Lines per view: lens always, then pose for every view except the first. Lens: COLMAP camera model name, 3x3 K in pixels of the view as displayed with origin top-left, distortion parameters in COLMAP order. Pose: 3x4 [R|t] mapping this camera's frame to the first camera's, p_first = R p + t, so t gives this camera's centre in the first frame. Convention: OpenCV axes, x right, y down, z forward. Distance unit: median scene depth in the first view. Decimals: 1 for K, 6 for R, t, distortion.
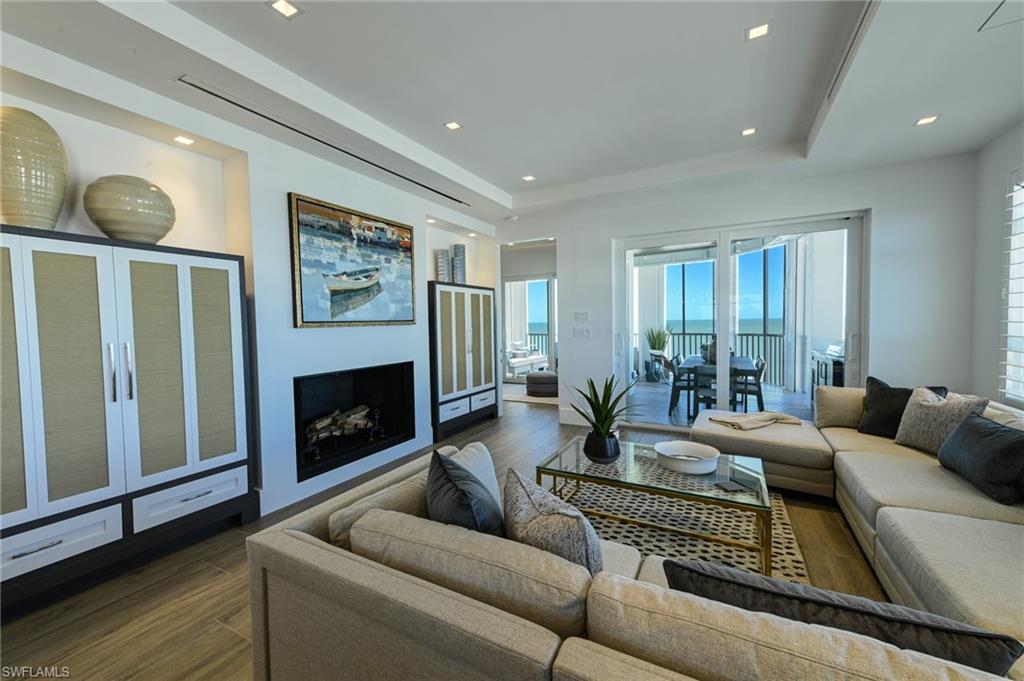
lens RADIAL K [[403.0, 0, 512.0], [0, 403.0, 342.0], [0, 0, 1]] dist [0.001218, 0.000053]
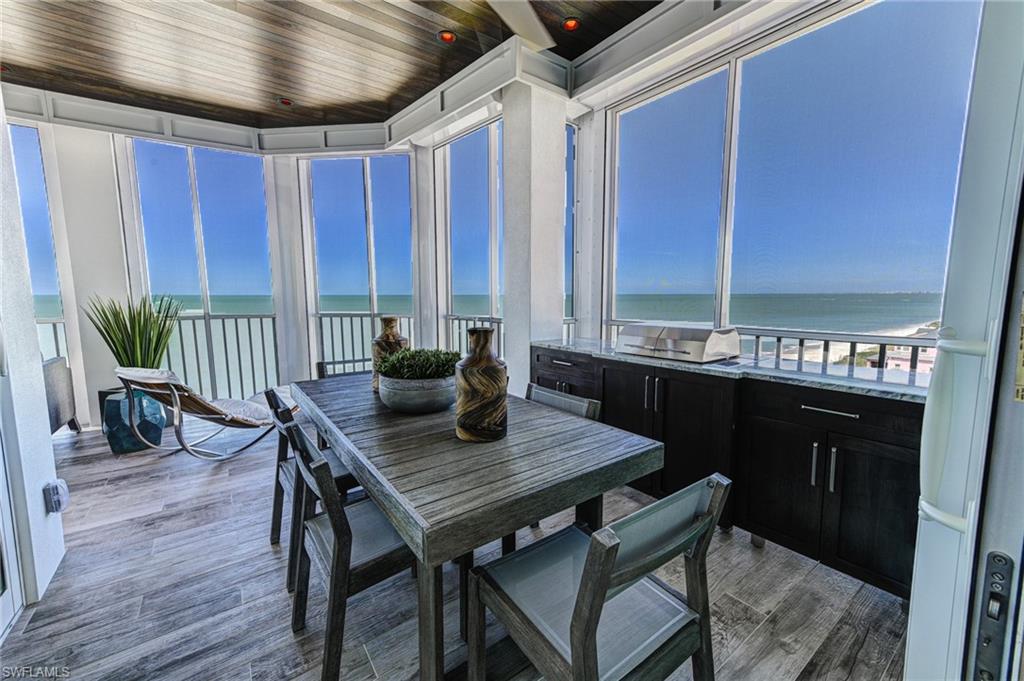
lens RADIAL K [[403.0, 0, 513.6], [0, 403.0, 340.6], [0, 0, 1]] dist [0.001218, 0.000053]
pose [[0.423385, -0.089288, 0.901539, 0.302581], [0.035300, 0.996002, 0.082066, -0.034874], [-0.905262, -0.002922, 0.424843, 0.934855]]
